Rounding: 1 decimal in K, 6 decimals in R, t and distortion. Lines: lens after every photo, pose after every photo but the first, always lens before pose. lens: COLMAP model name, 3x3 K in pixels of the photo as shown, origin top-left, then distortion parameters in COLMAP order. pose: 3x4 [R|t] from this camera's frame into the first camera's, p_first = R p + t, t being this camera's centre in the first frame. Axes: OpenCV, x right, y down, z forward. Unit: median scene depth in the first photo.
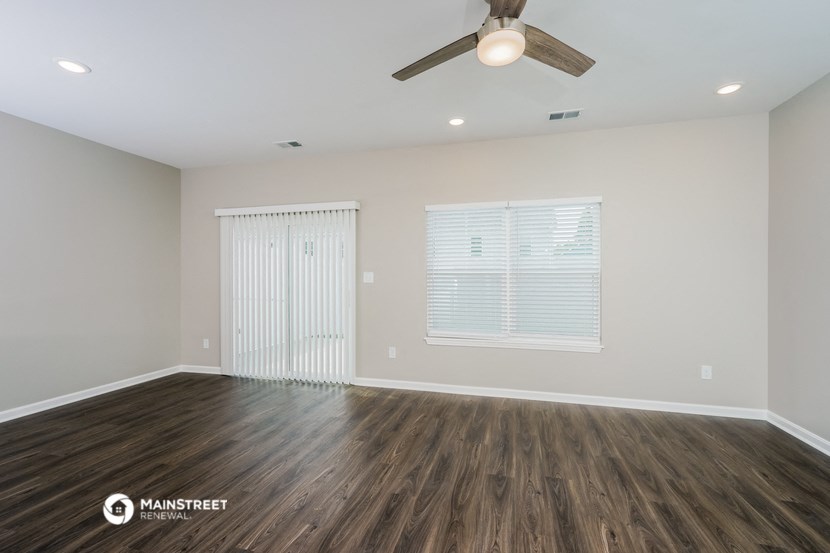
lens RADIAL K [[375.2, 0, 415.5], [0, 375.2, 277.6], [0, 0, 1]] dist [-0.000253, -0.000193]
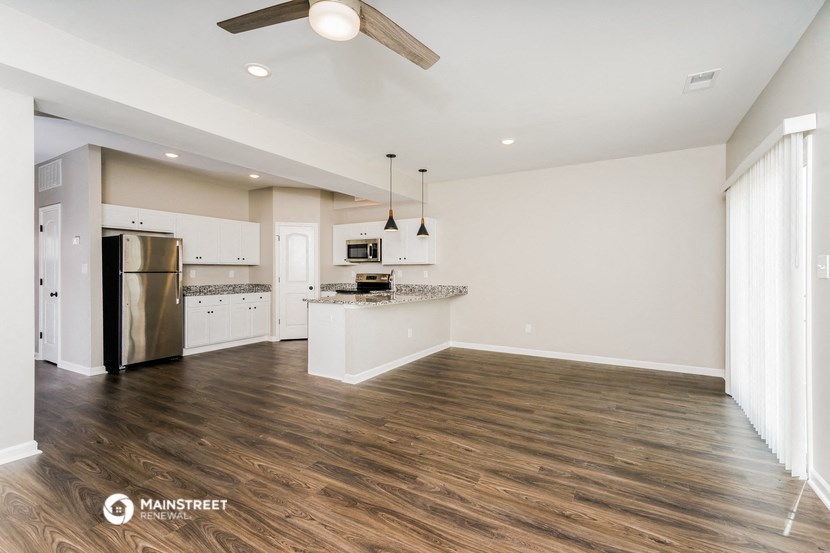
lens RADIAL K [[375.2, 0, 415.8], [0, 375.2, 272.0], [0, 0, 1]] dist [-0.000253, -0.000193]
pose [[-0.268382, 0.006717, -0.963289, 0.866015], [0.000892, 0.999977, 0.006724, 0.001700], [0.963312, 0.000945, -0.268382, 1.176234]]
